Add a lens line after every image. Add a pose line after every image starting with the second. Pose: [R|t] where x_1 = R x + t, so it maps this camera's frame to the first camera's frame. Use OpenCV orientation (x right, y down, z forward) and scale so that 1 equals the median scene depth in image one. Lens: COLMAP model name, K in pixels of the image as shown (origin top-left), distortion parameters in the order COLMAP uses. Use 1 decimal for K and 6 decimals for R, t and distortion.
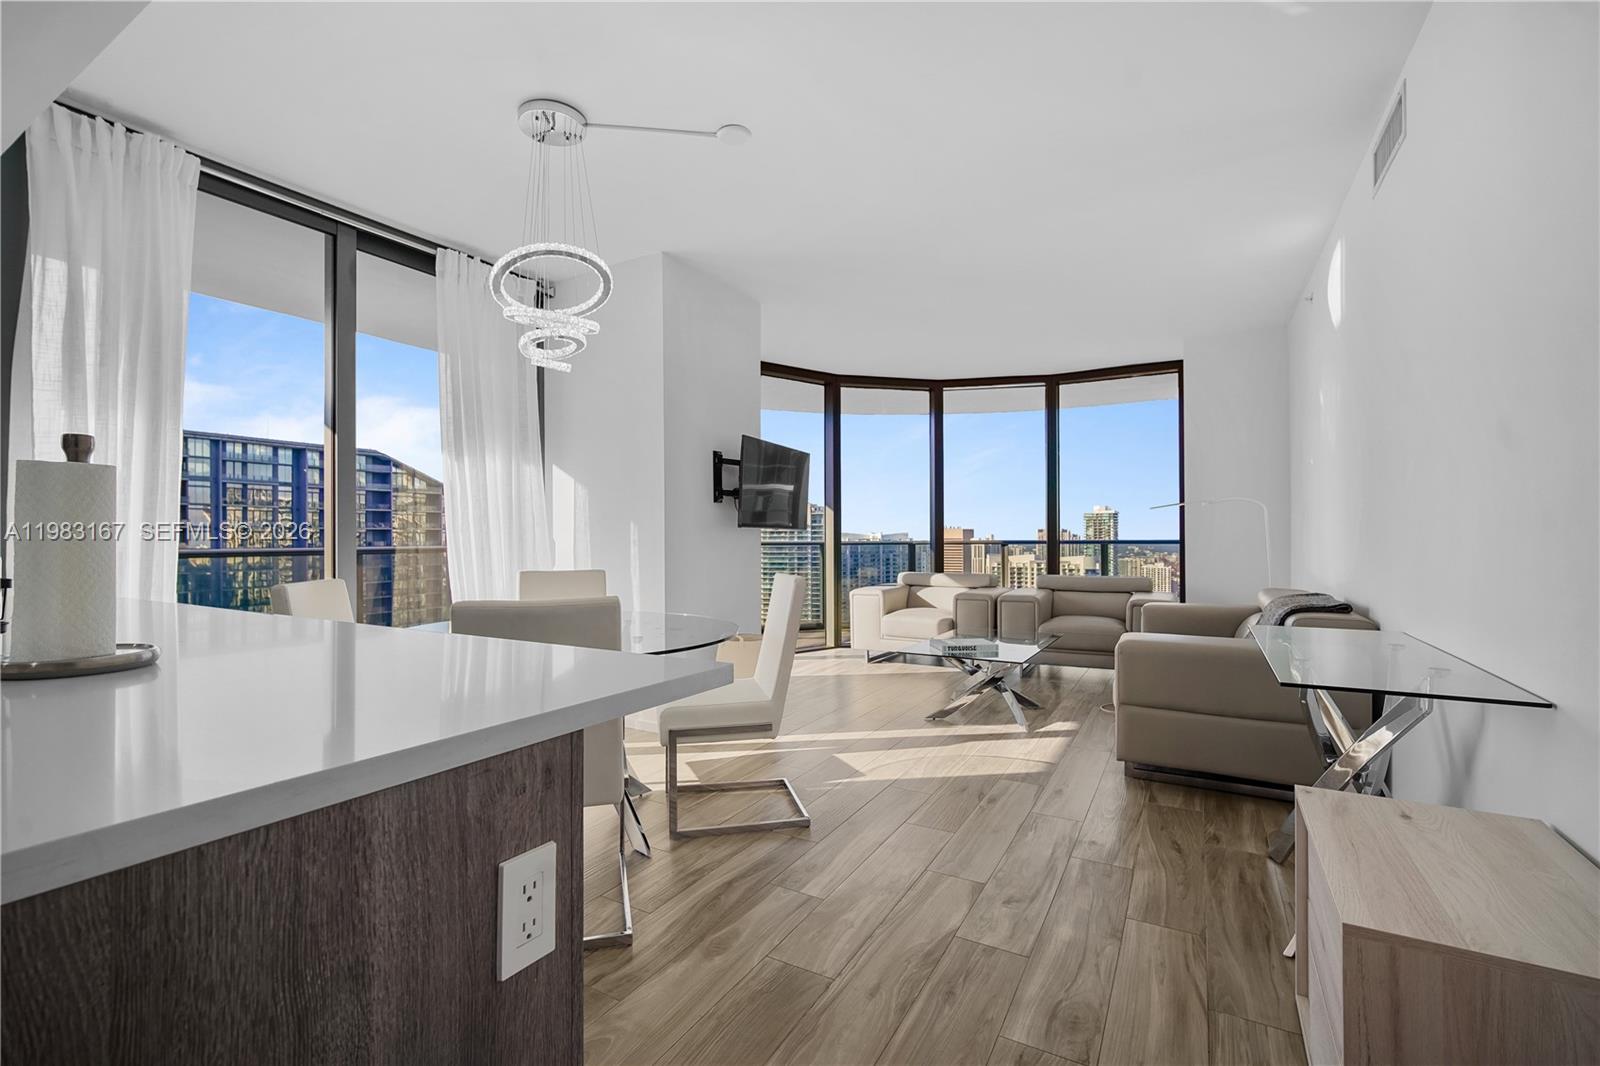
lens RADIAL K [[700.7, 0, 795.8], [0, 700.7, 534.3], [0, 0, 1]] dist [0.000358, -0.006004]
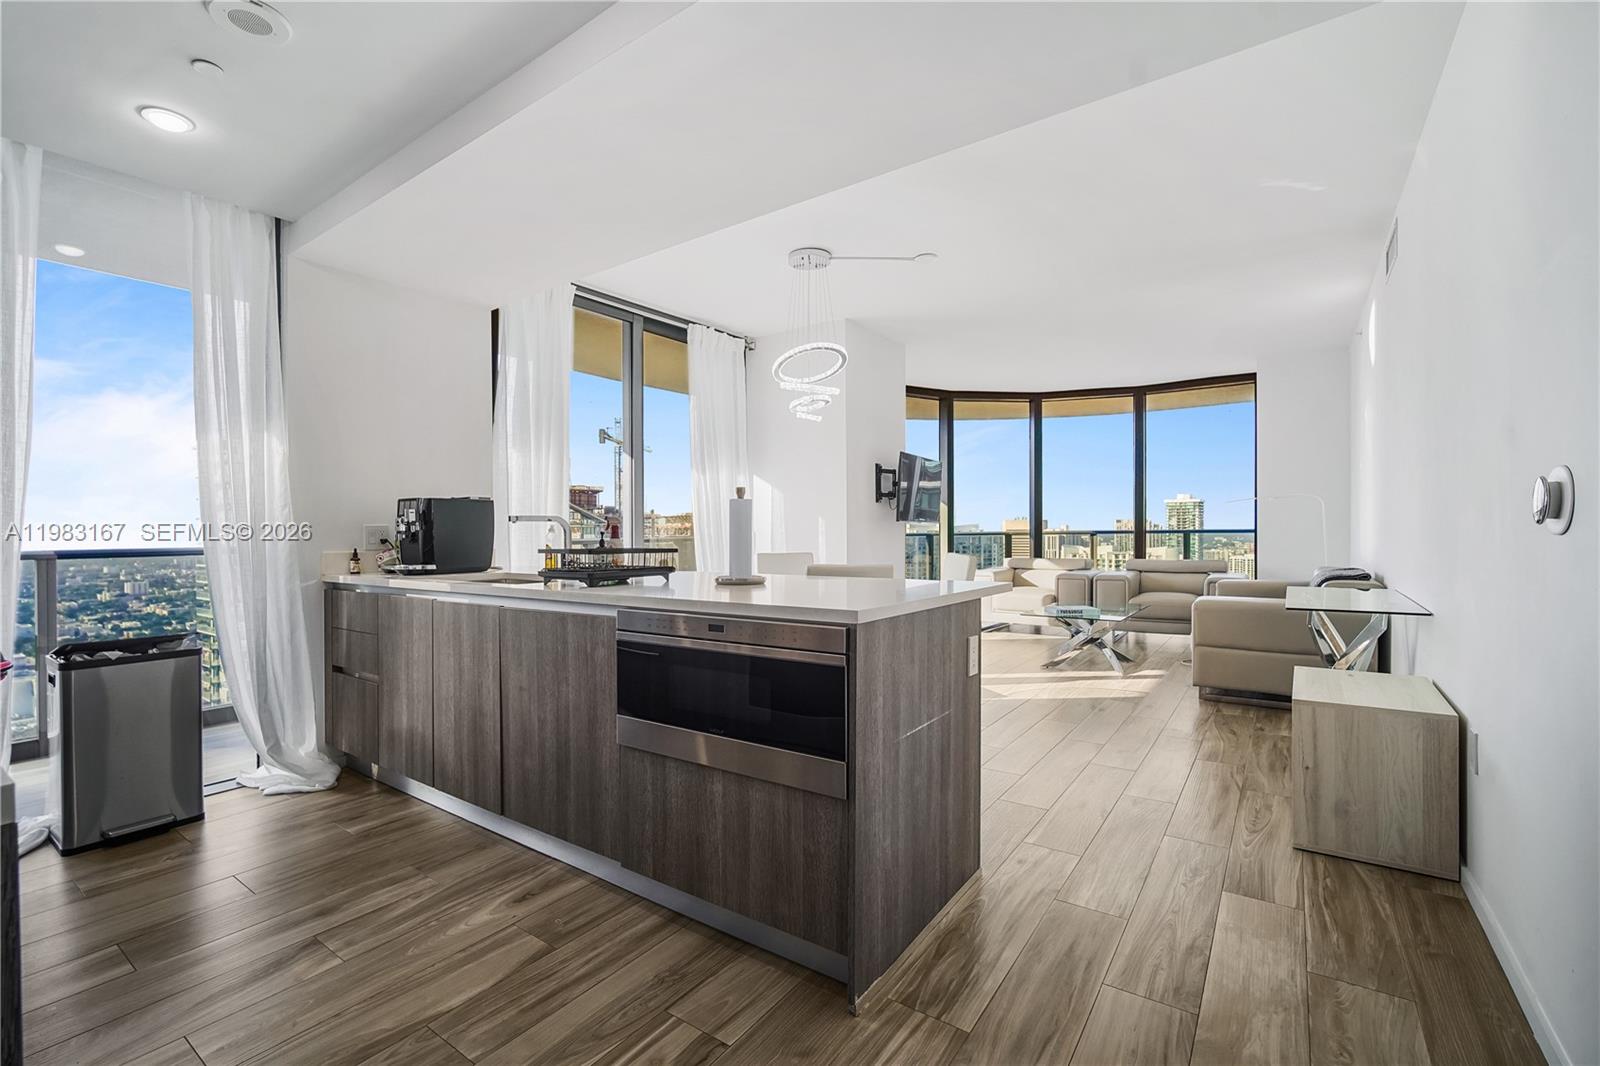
lens RADIAL K [[700.7, 0, 795.8], [0, 700.7, 534.3], [0, 0, 1]] dist [0.000358, -0.006004]
pose [[0.995359, -0.003185, -0.096183, -0.133832], [0.004382, 0.999916, 0.012233, -0.001510], [0.096136, -0.012597, 0.995288, -0.317356]]
